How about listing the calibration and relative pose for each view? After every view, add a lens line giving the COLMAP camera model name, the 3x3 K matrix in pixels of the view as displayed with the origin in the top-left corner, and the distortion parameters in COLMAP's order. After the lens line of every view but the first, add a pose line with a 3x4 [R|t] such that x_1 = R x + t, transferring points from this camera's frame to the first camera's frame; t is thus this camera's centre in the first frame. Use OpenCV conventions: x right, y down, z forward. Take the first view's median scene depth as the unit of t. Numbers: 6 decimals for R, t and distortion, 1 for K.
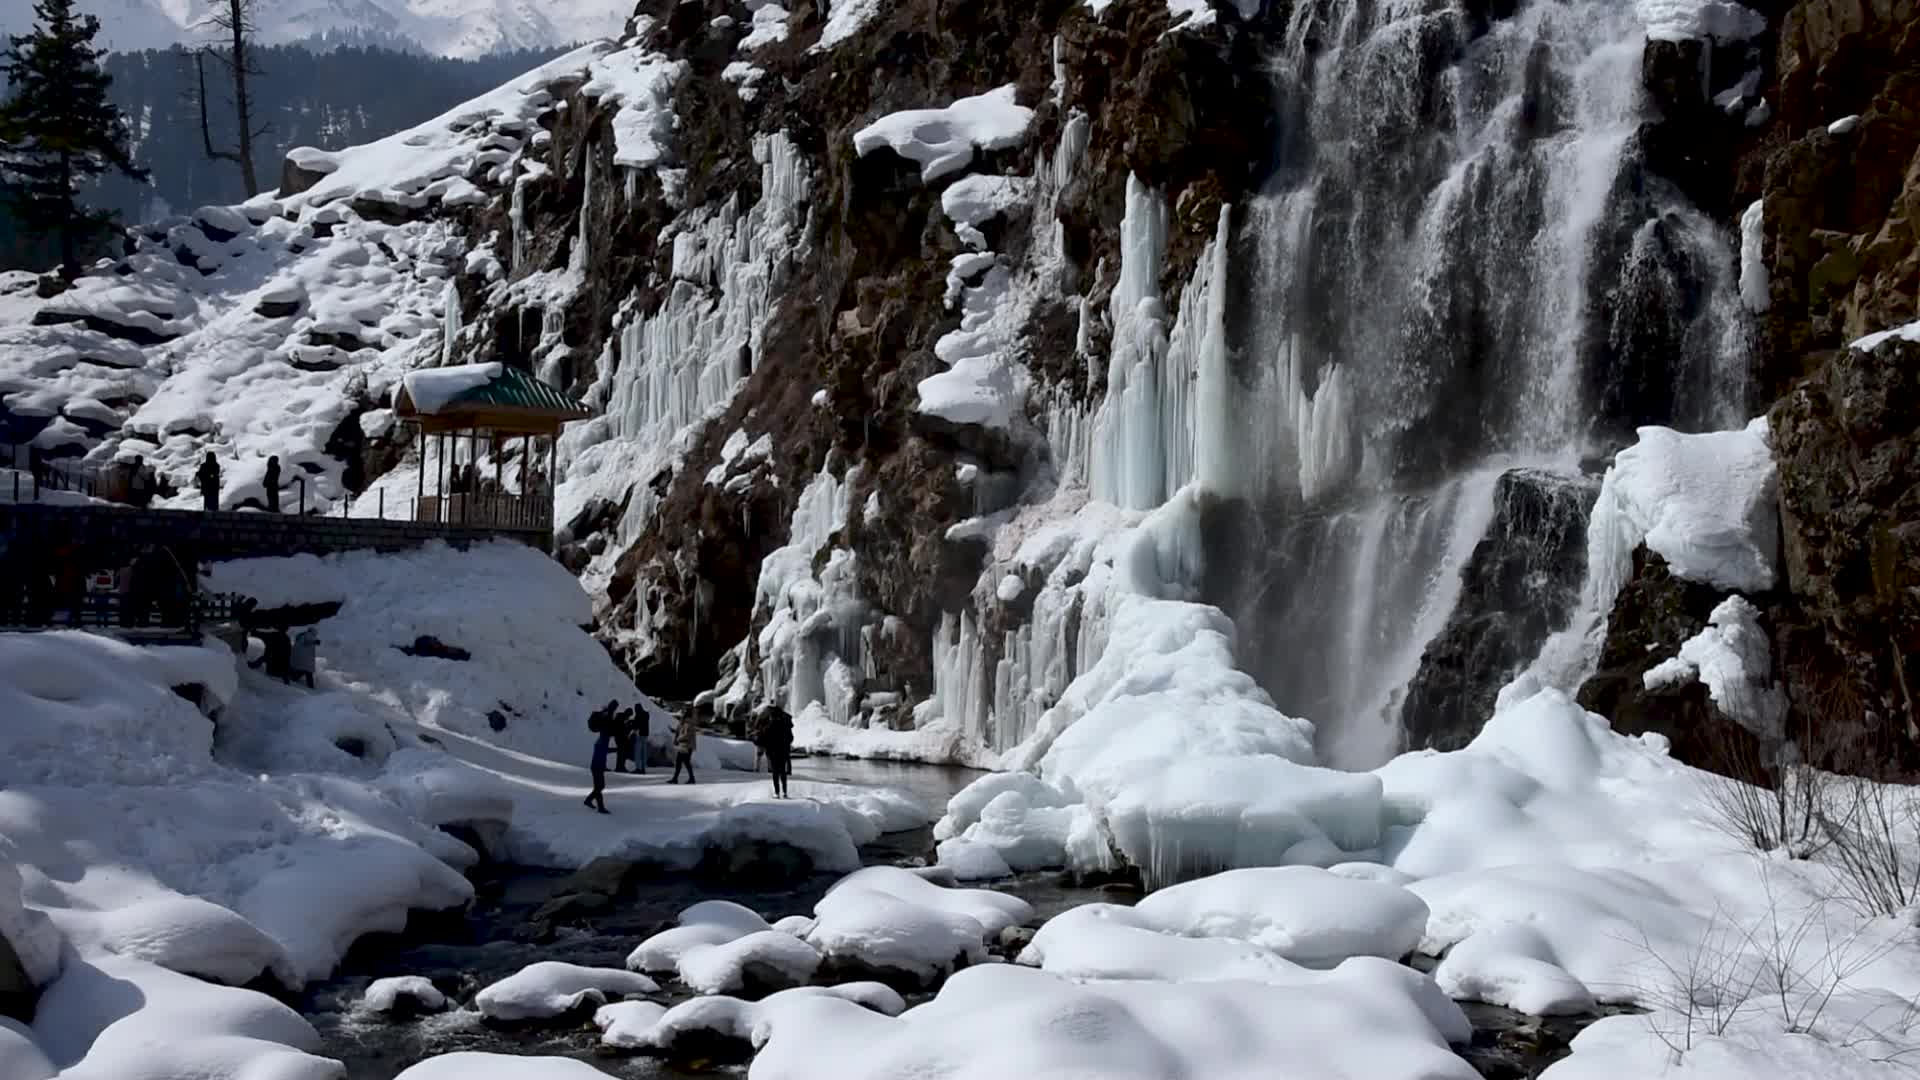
lens RADIAL K [[2290.9, 0, 958.0], [0, 2290.9, 545.4], [0, 0, 1]] dist [0.166295, 0.000000]
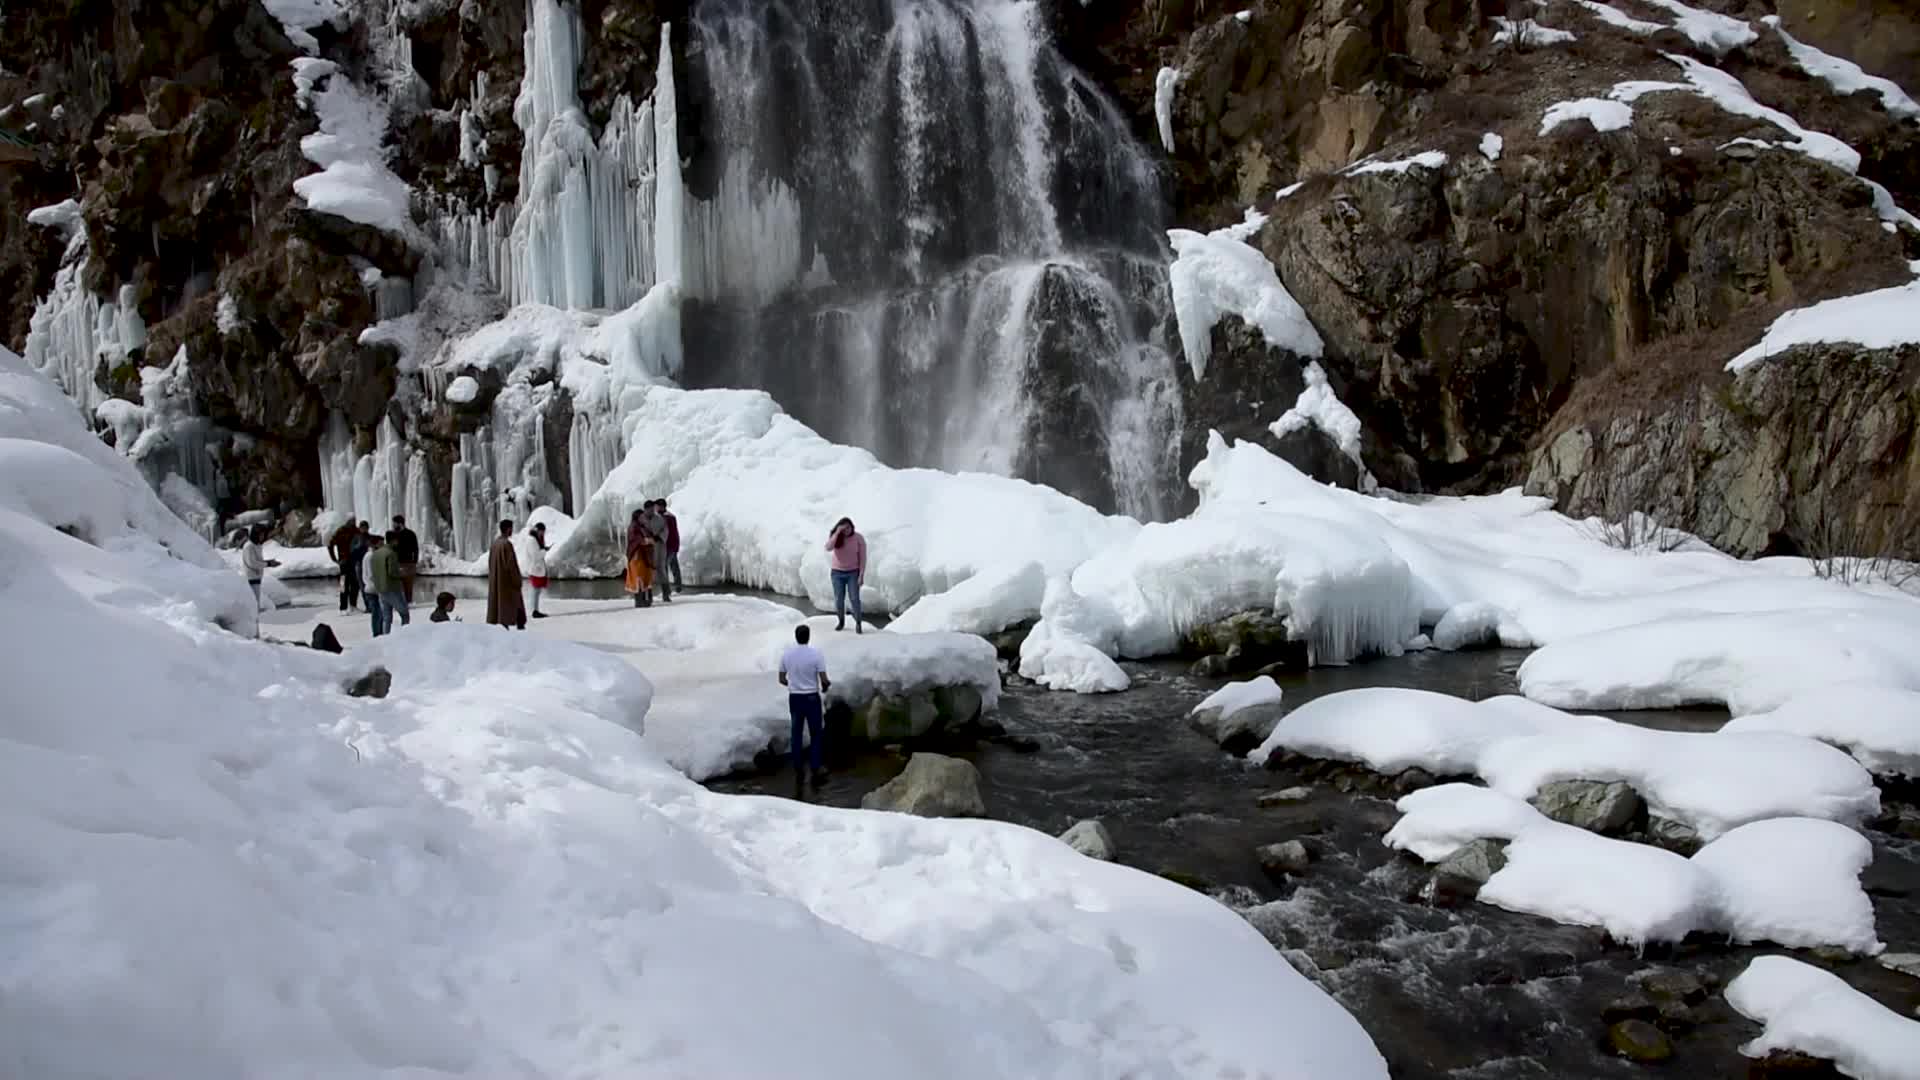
lens RADIAL K [[1327.9, 0, 961.7], [0, 1327.9, 542.9], [0, 0, 1]] dist [-0.106343, 0.060566]
pose [[0.708995, -0.098794, 0.698259, -0.216314], [0.022076, 0.992763, 0.118047, 0.021523], [-0.704868, -0.068280, 0.706045, 0.433762]]
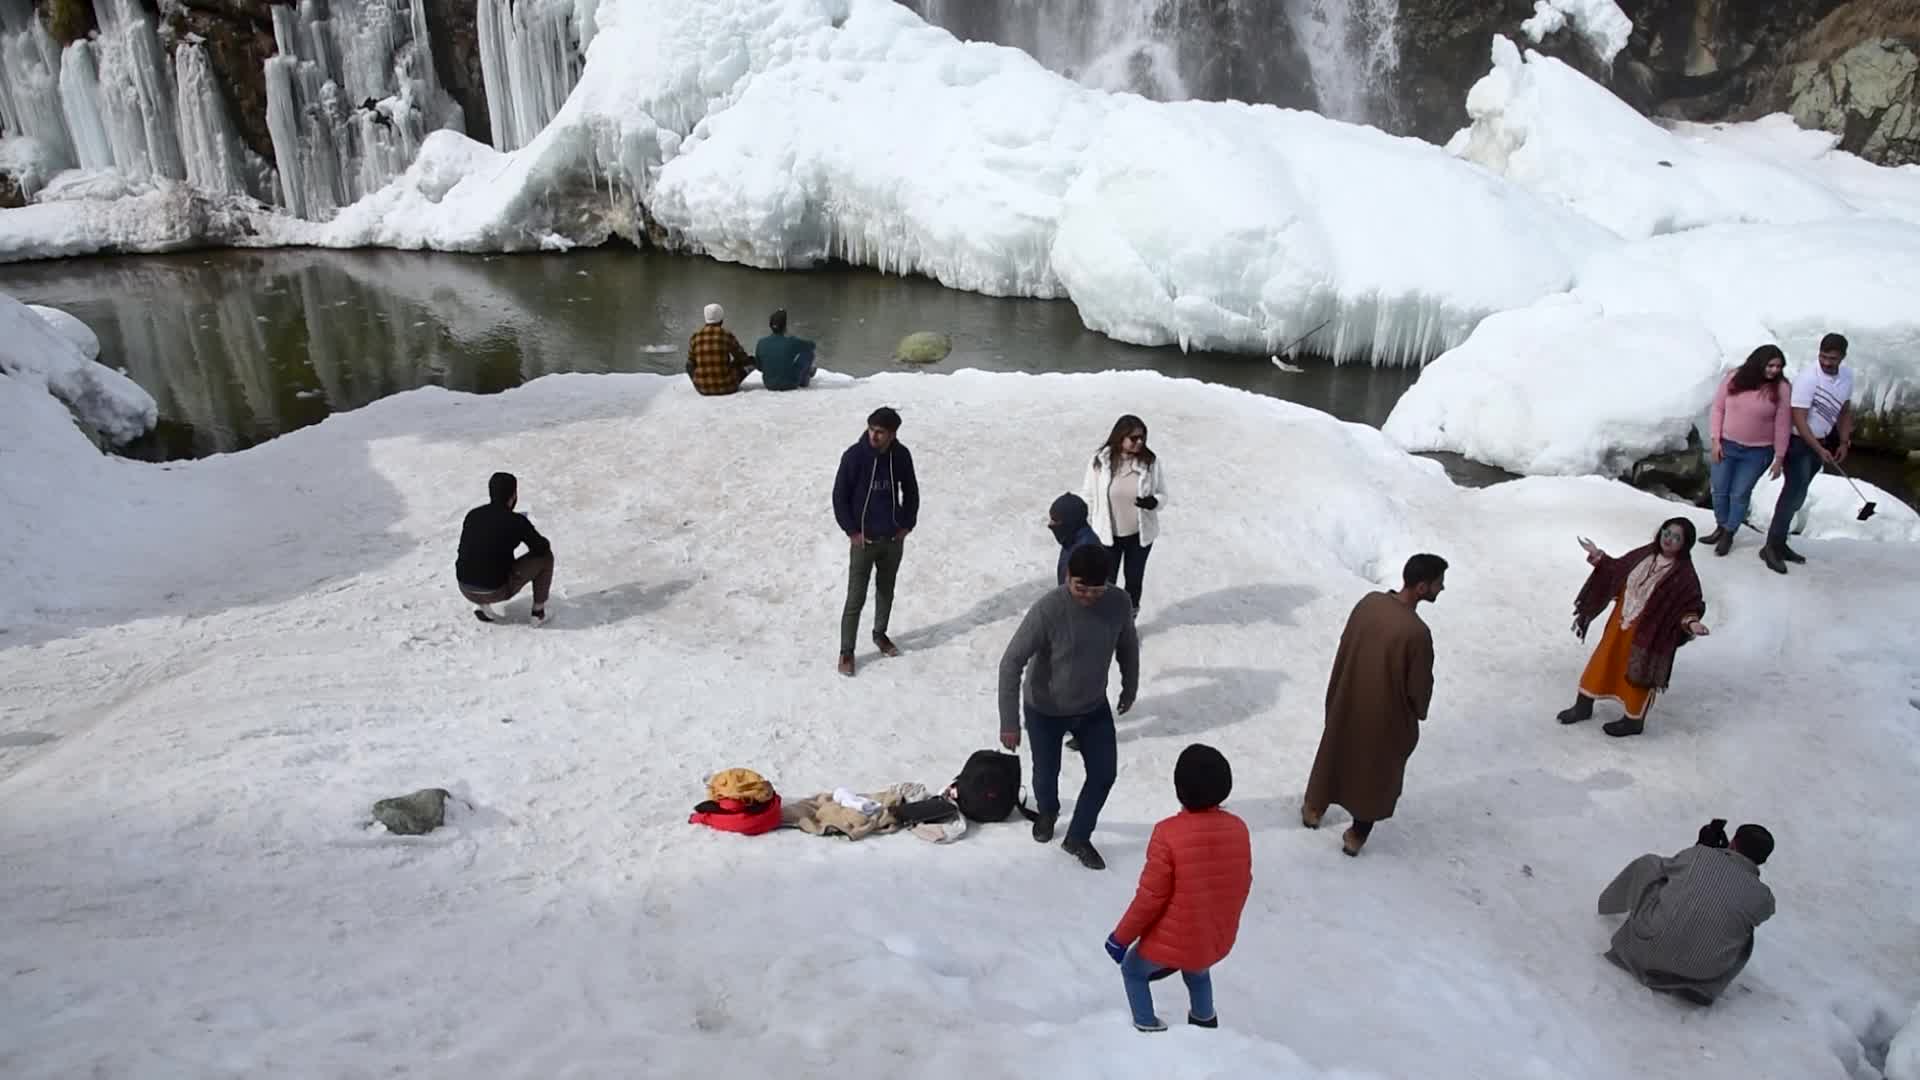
lens RADIAL K [[1327.9, 0, 967.4], [0, 1327.9, 526.2], [0, 0, 1]] dist [-0.106343, 0.060566]
pose [[0.468496, -0.387525, 0.793937, -0.199660], [-0.018856, 0.894071, 0.447528, 0.006260], [-0.883264, -0.224635, 0.411561, 0.657319]]
